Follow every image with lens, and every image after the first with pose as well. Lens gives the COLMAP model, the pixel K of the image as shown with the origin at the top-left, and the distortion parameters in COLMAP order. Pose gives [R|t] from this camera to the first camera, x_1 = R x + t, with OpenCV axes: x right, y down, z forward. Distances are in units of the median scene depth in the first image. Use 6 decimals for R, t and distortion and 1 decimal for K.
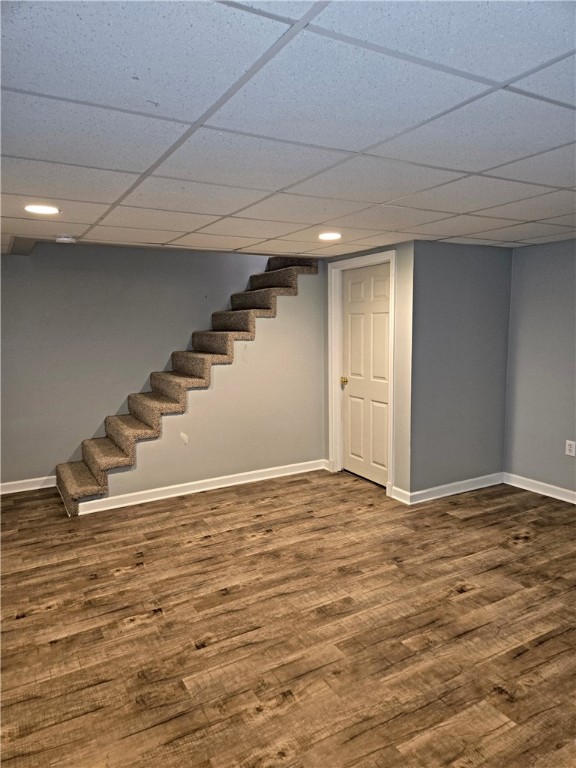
lens RADIAL K [[513.8, 0, 291.2], [0, 513.8, 384.9], [0, 0, 1]] dist [0.053154, -0.041731]
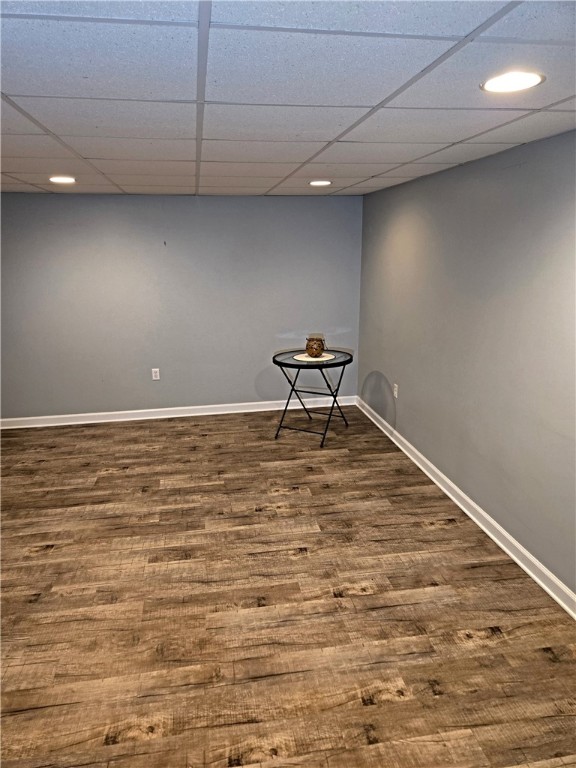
lens RADIAL K [[513.8, 0, 291.2], [0, 513.8, 384.9], [0, 0, 1]] dist [0.053154, -0.041731]
pose [[-0.942502, -0.062123, 0.328375, -0.462178], [0.064656, 0.930113, 0.361537, -0.252402], [-0.327886, 0.361981, -0.872617, 1.712856]]
